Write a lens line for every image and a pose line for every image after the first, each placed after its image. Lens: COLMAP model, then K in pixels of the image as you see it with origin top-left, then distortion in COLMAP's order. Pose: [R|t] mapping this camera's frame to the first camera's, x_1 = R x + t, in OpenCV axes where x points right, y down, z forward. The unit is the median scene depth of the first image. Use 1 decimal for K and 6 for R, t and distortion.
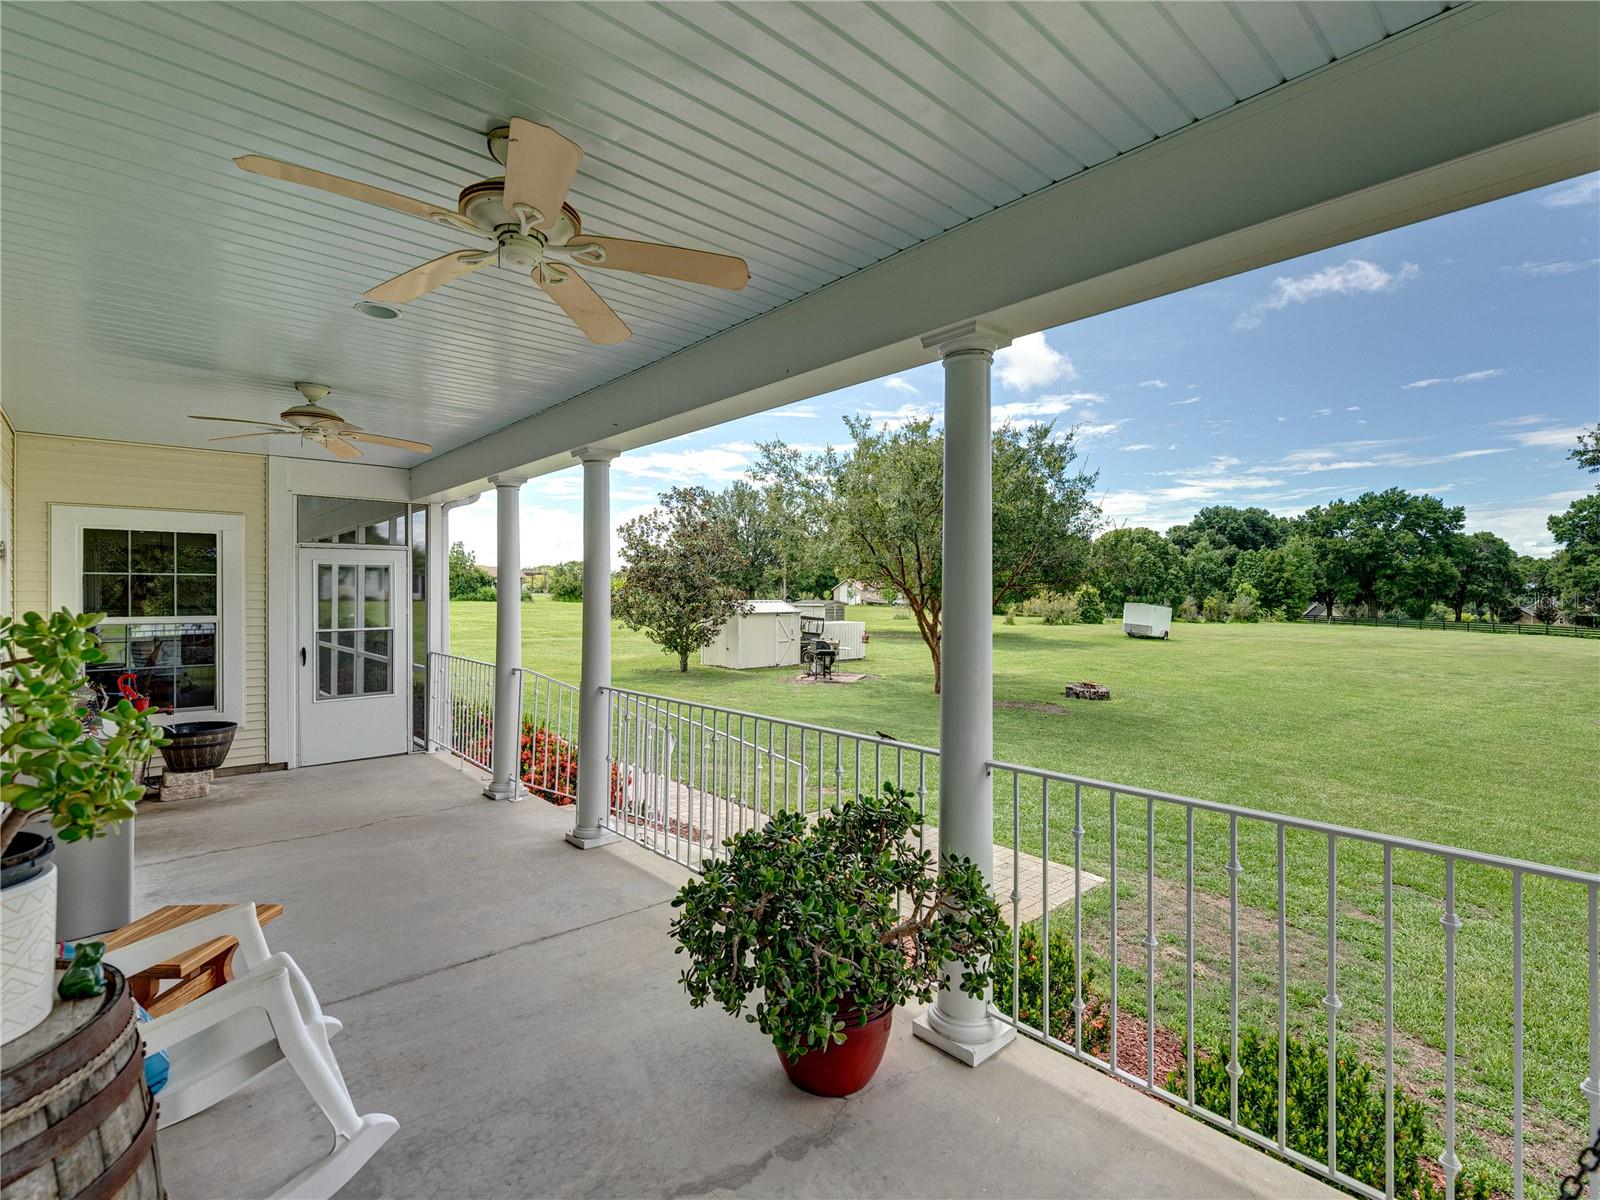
lens RADIAL K [[749.1, 0, 784.8], [0, 749.1, 587.5], [0, 0, 1]] dist [0.005806, 0.000825]
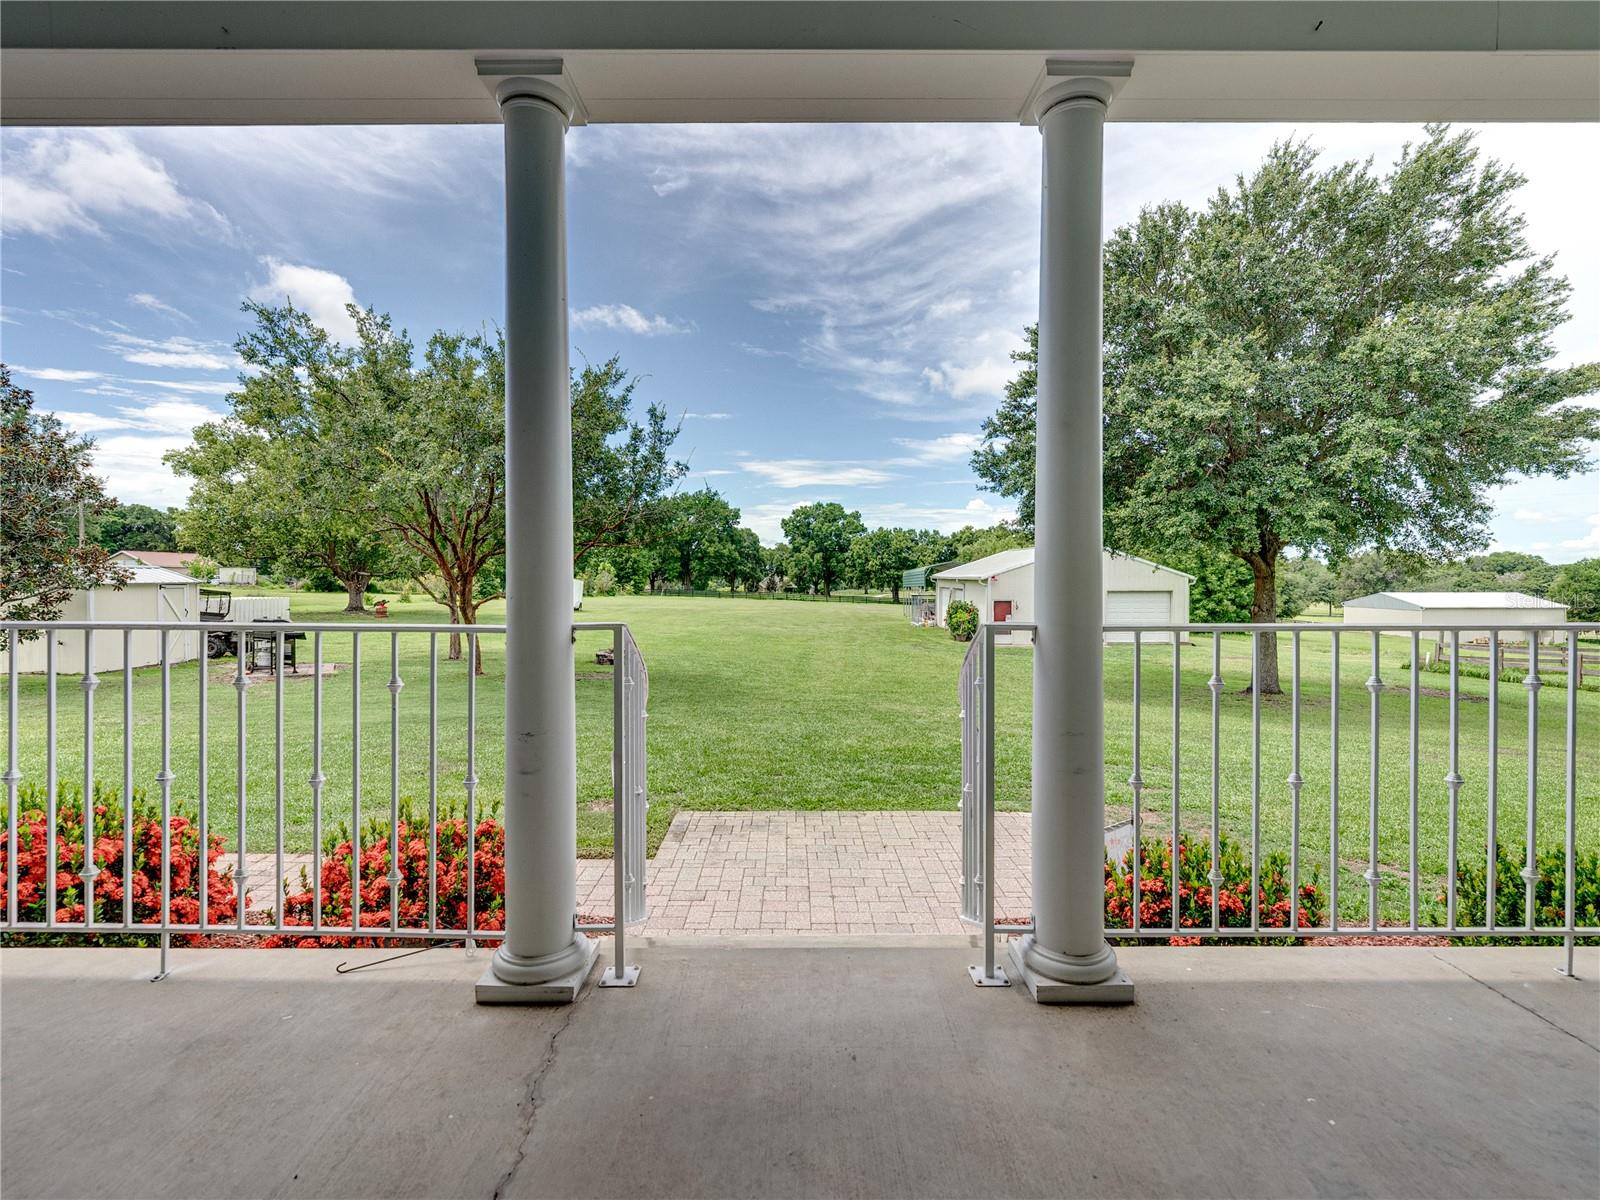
lens RADIAL K [[726.9, 0, 793.5], [0, 726.9, 594.2], [0, 0, 1]] dist [0.003247, -0.000085]
pose [[0.660707, -0.019652, 0.750387, -0.125405], [-0.007550, 0.999433, 0.032821, 0.017786], [-0.750606, -0.027351, 0.660184, 0.154199]]
